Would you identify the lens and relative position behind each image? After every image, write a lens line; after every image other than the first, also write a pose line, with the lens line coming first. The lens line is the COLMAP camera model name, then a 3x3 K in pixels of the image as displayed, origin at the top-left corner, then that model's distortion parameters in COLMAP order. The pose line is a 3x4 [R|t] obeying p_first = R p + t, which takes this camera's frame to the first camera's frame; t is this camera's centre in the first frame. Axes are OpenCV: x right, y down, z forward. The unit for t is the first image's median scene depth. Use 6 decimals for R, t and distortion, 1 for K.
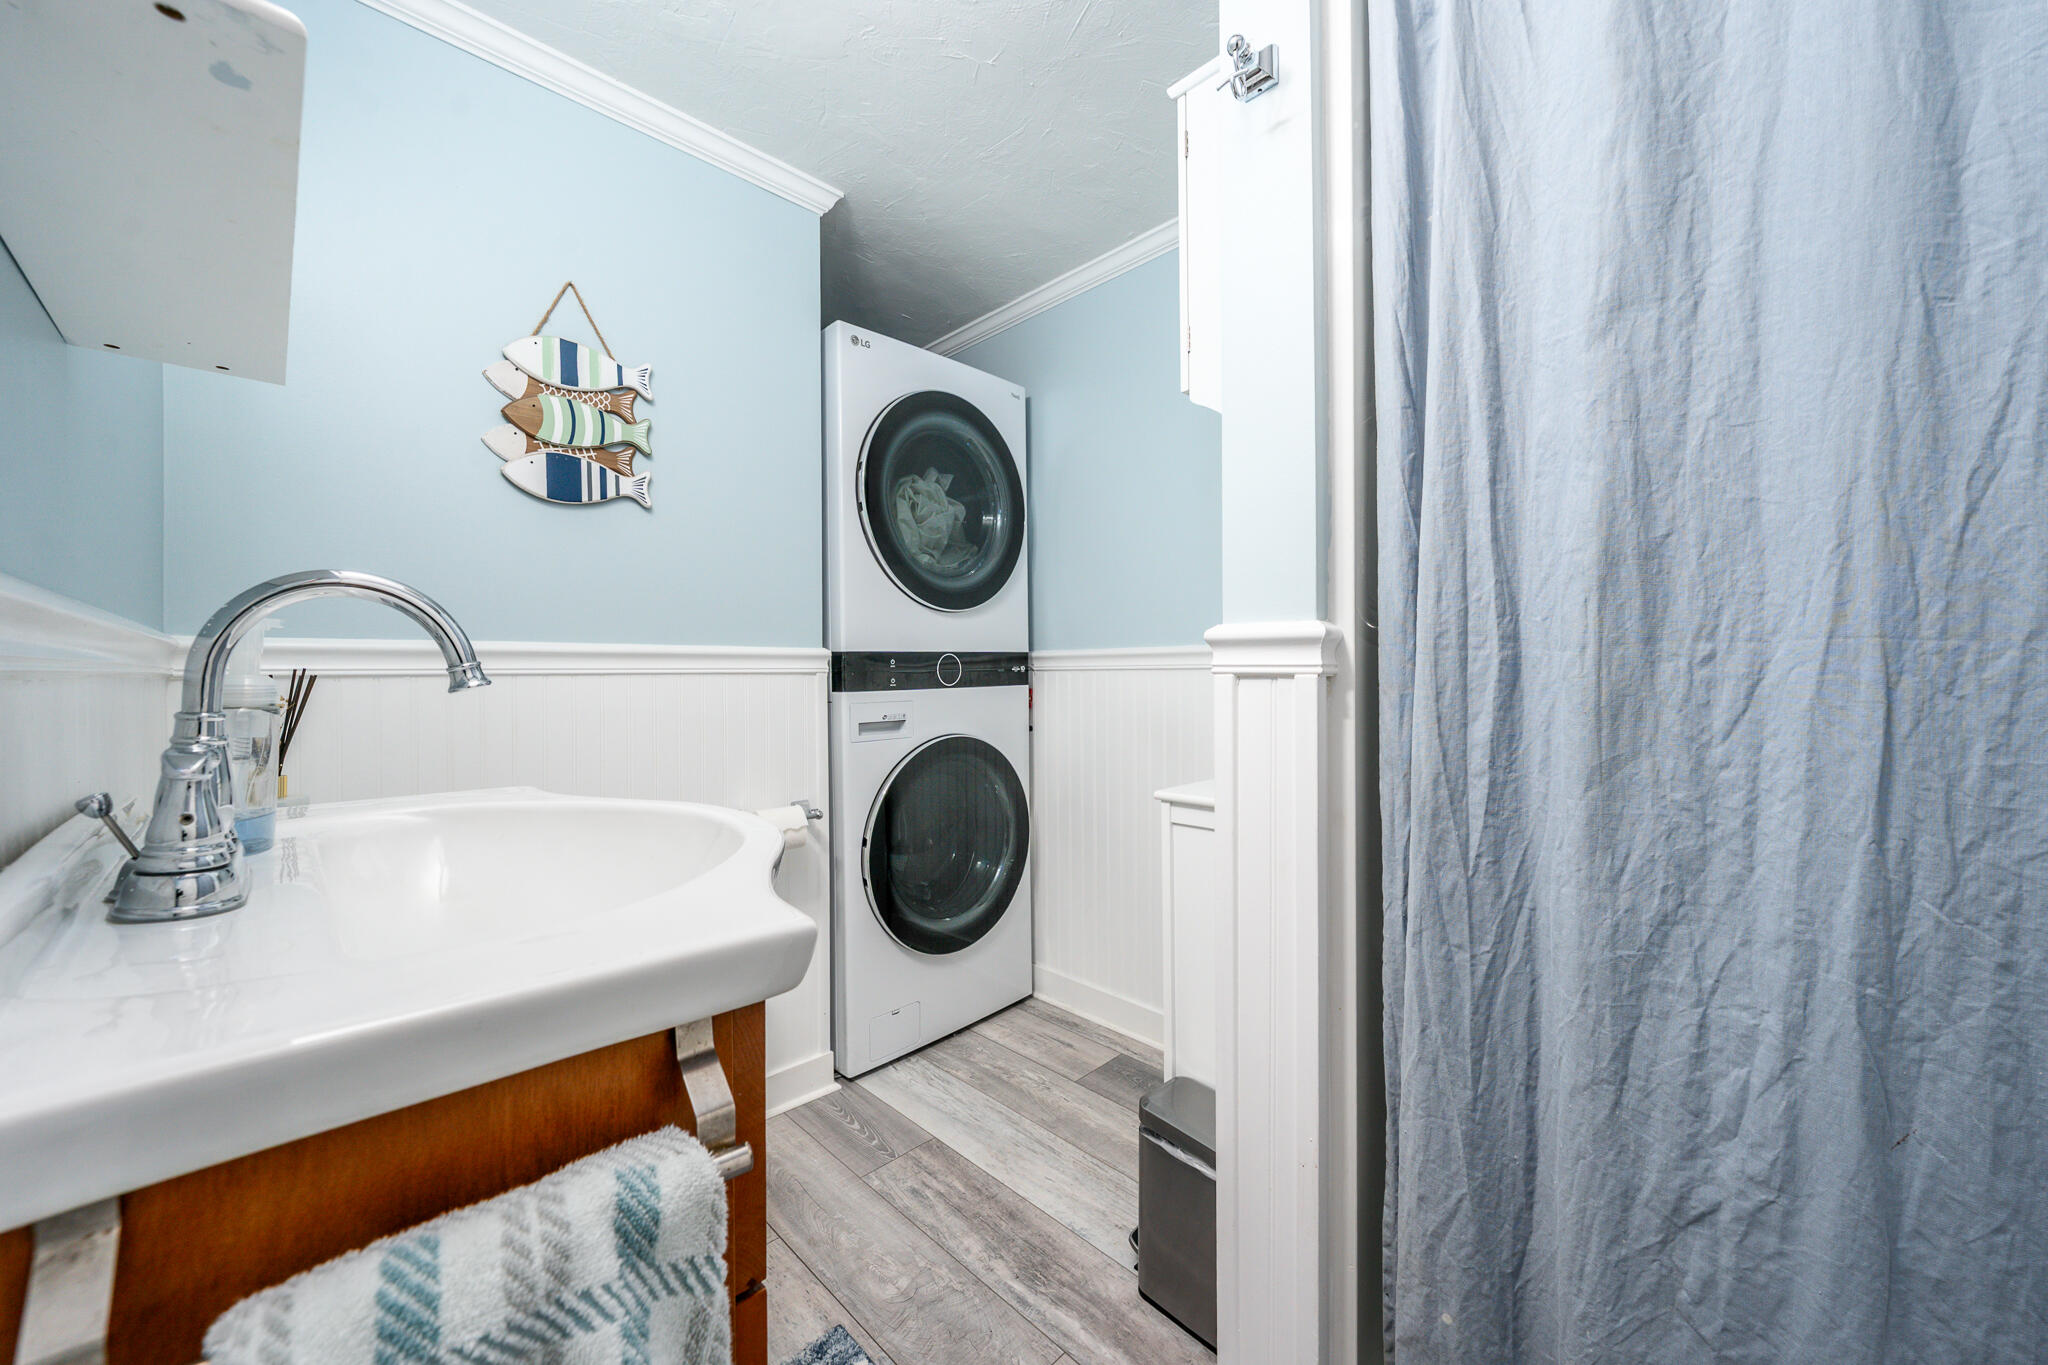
lens RADIAL K [[796.5, 0, 1030.0], [0, 796.5, 677.4], [0, 0, 1]] dist [-0.003667, -0.000192]
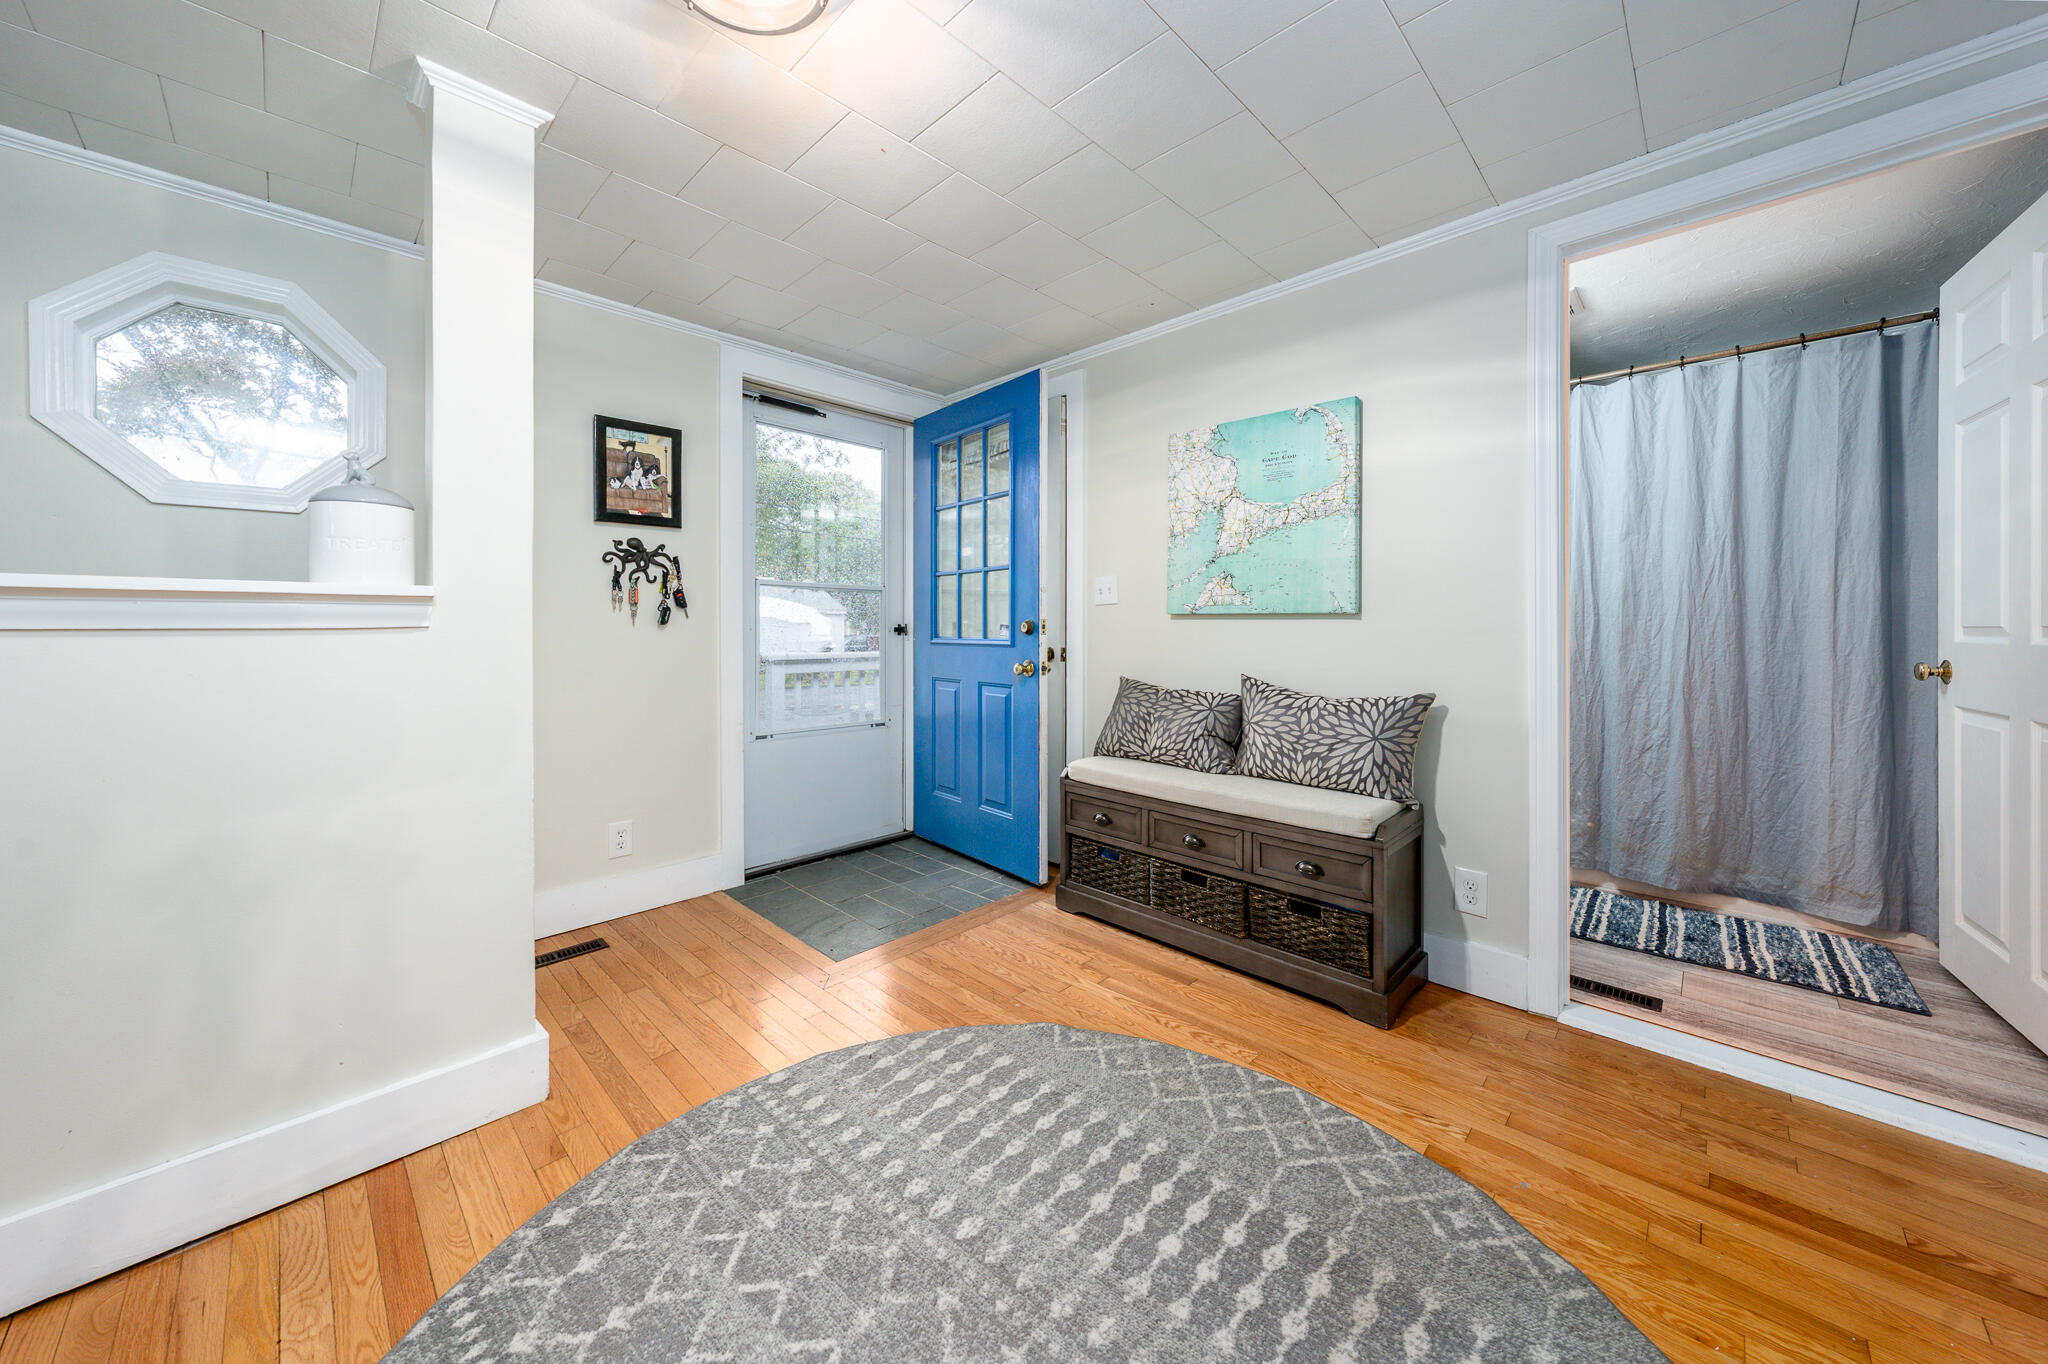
lens RADIAL K [[704.2, 0, 1013.8], [0, 704.2, 633.8], [0, 0, 1]] dist [0.000009, 0.000135]
pose [[0.999884, 0.001929, 0.015115, -2.608718], [-0.001939, 0.999998, 0.000639, 0.054651], [-0.015114, -0.000668, 0.999886, -2.719554]]
